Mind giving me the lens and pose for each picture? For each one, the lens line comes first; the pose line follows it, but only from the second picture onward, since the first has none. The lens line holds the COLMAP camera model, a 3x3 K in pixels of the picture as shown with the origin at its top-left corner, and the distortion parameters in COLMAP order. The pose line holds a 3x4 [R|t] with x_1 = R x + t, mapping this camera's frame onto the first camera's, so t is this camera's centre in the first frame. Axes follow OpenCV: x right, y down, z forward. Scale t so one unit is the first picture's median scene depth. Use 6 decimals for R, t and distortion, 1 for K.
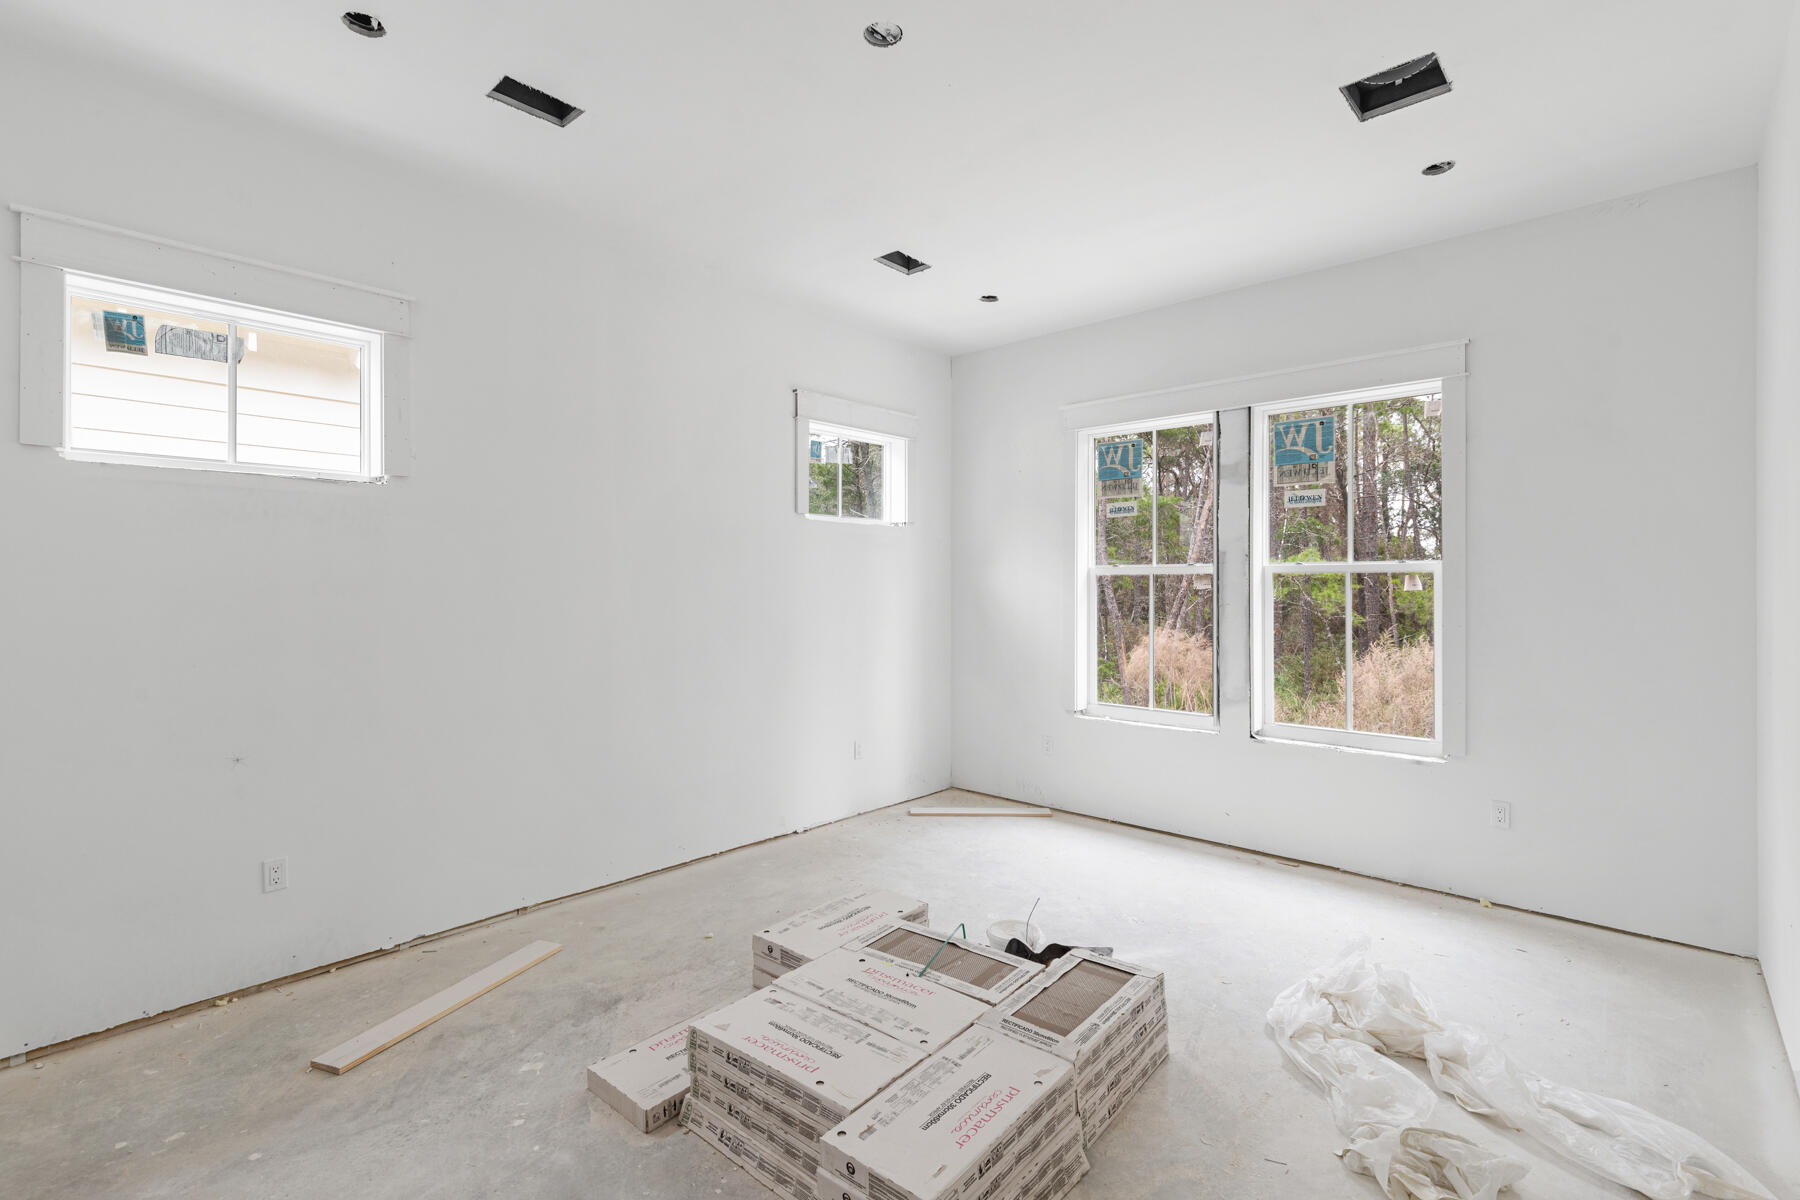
lens RADIAL K [[823.8, 0, 899.8], [0, 823.8, 595.3], [0, 0, 1]] dist [0.000059, 0.000002]
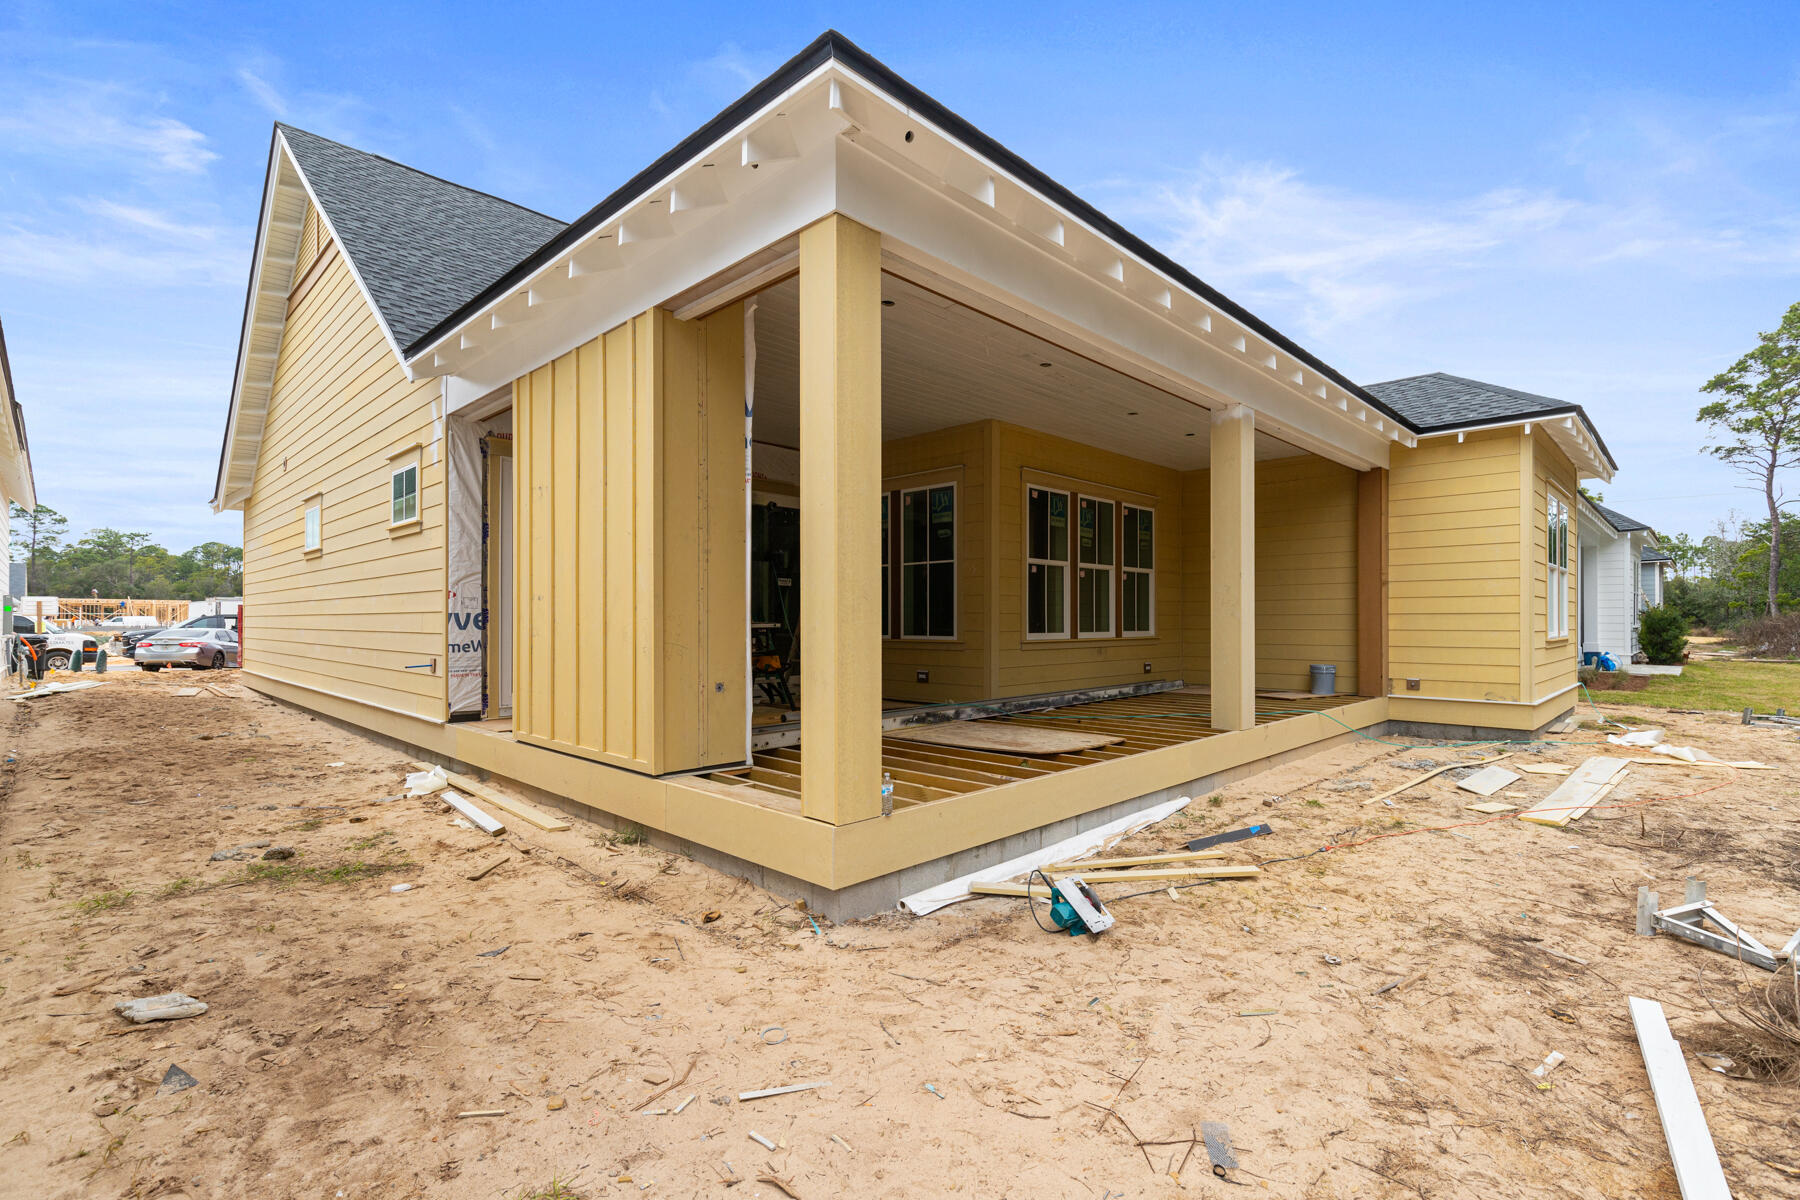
lens RADIAL K [[823.8, 0, 900.0], [0, 823.8, 609.0], [0, 0, 1]] dist [0.000059, 0.000002]
pose [[0.079360, 0.007105, 0.996821, -1.753304], [0.001675, 0.999972, -0.007261, 0.097888], [-0.996845, 0.002246, 0.079346, 1.218537]]
